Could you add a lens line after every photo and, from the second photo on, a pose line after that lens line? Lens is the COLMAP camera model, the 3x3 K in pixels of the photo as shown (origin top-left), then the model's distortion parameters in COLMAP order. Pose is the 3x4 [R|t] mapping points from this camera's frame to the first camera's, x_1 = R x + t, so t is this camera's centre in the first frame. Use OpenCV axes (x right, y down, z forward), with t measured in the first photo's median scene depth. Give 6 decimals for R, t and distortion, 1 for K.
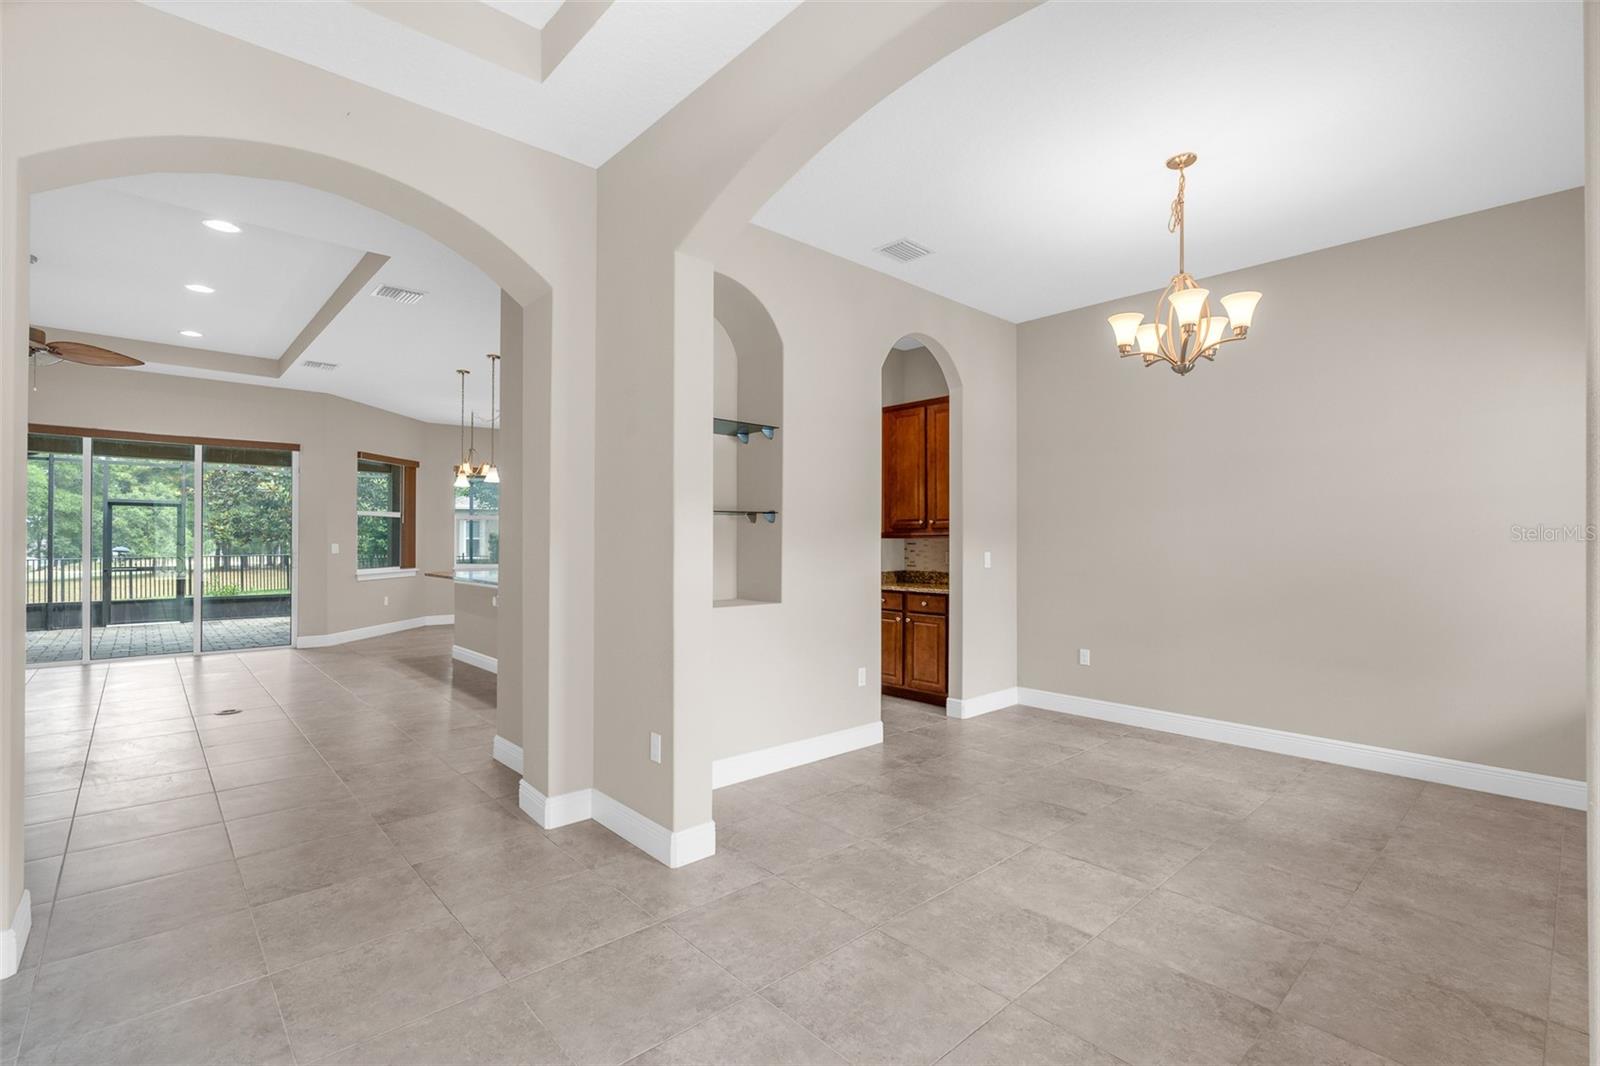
lens RADIAL K [[723.4, 0, 792.7], [0, 723.4, 529.5], [0, 0, 1]] dist [-0.009554, 0.003471]
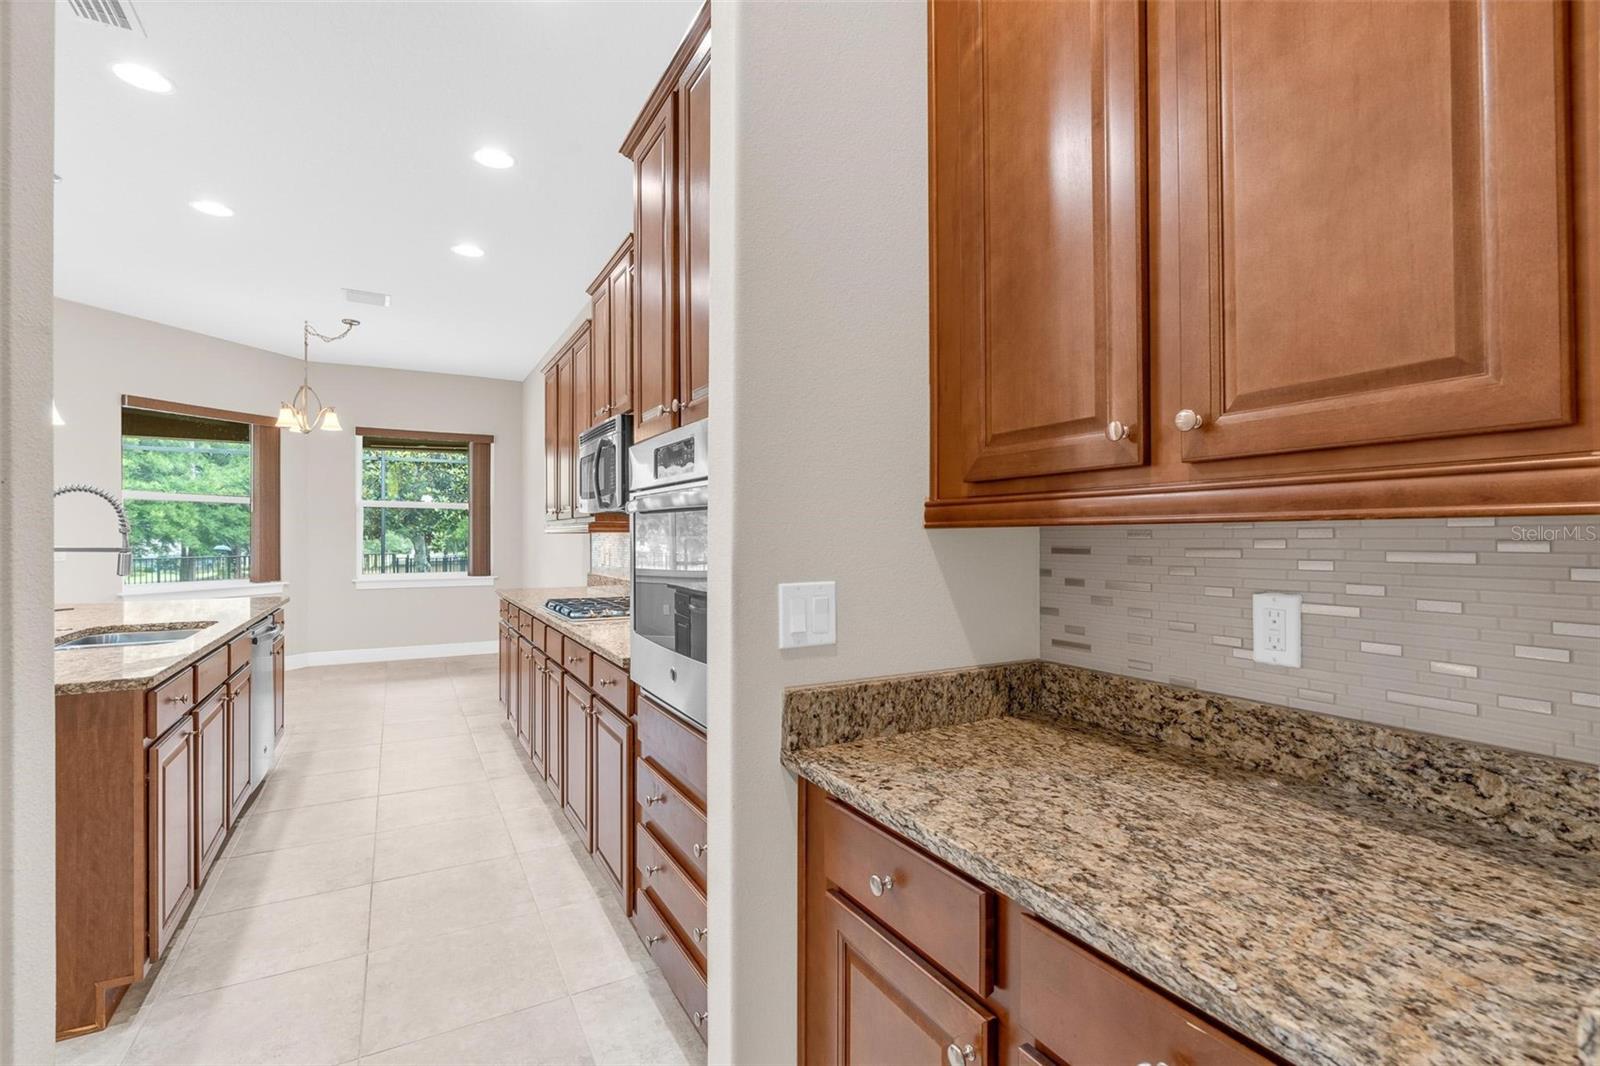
lens RADIAL K [[723.4, 0, 795.3], [0, 723.4, 535.7], [0, 0, 1]] dist [-0.009554, 0.003471]
pose [[0.973738, -0.003875, -0.227638, 0.101279], [0.007324, 0.999871, 0.014308, 0.008188], [0.227553, -0.015600, 0.973641, 0.581452]]
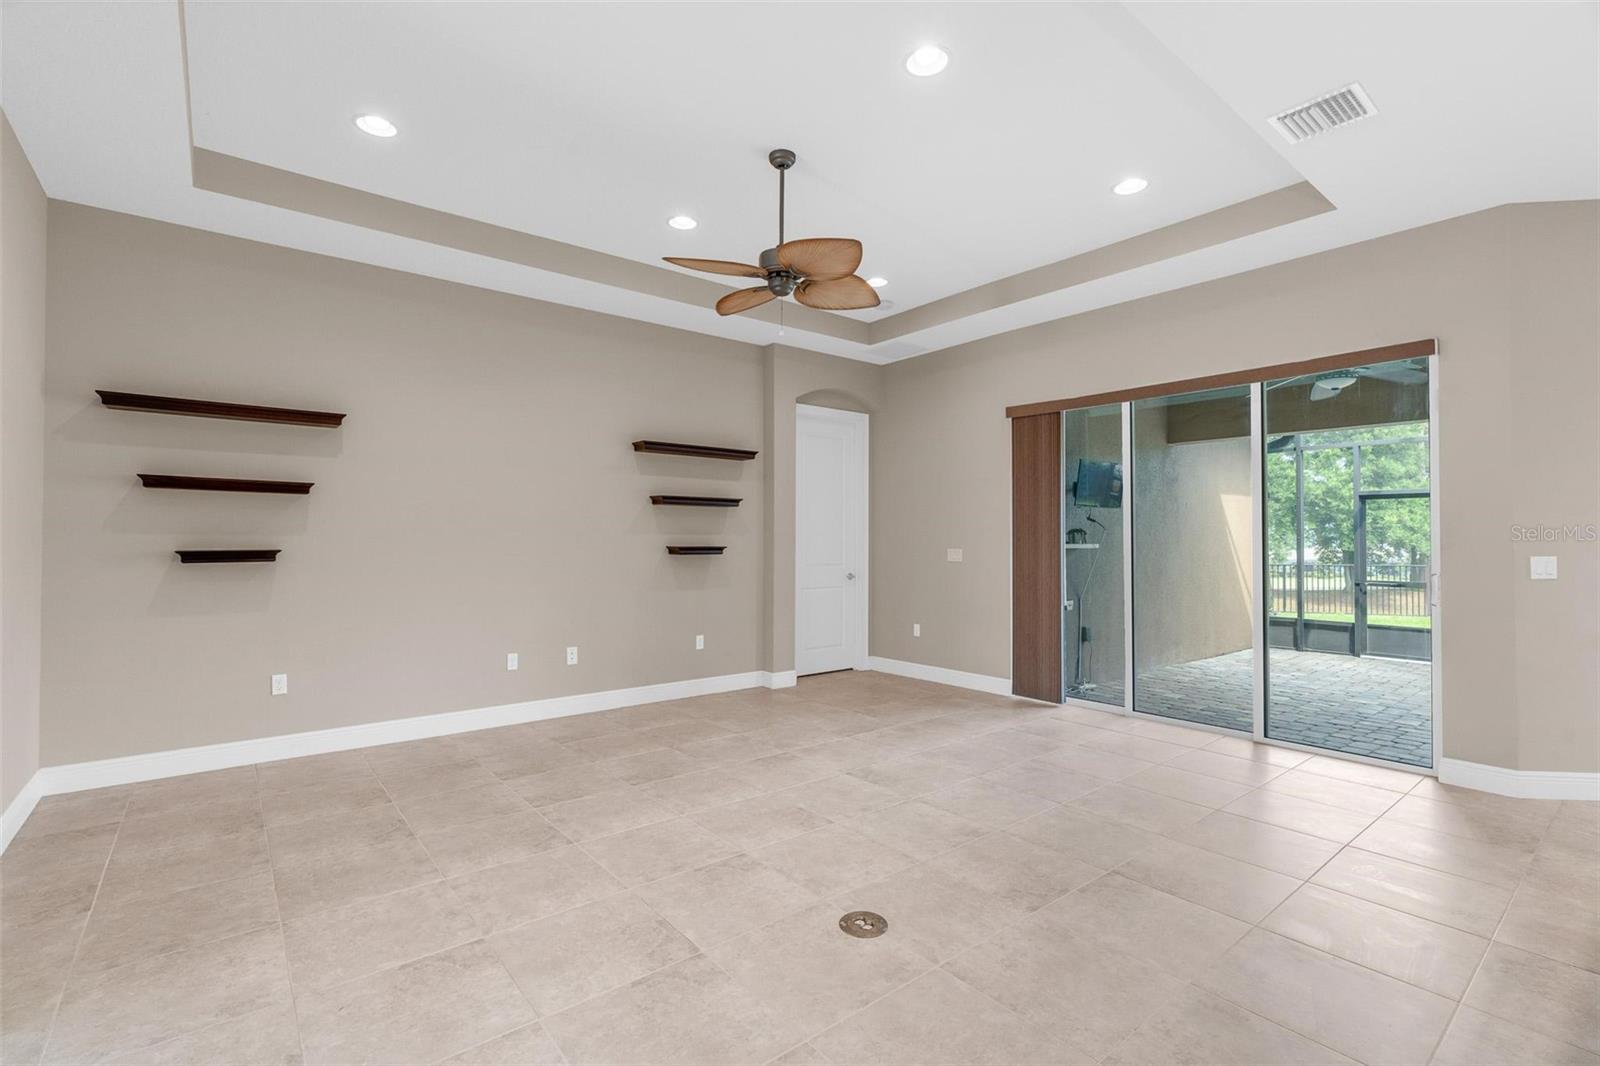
lens RADIAL K [[723.4, 0, 791.5], [0, 723.4, 531.1], [0, 0, 1]] dist [-0.009554, 0.003471]
pose [[-0.061021, -0.015853, -0.998011, -0.200605], [0.013543, 0.999769, -0.016709, 0.006620], [0.998045, -0.014536, -0.060792, 0.615770]]
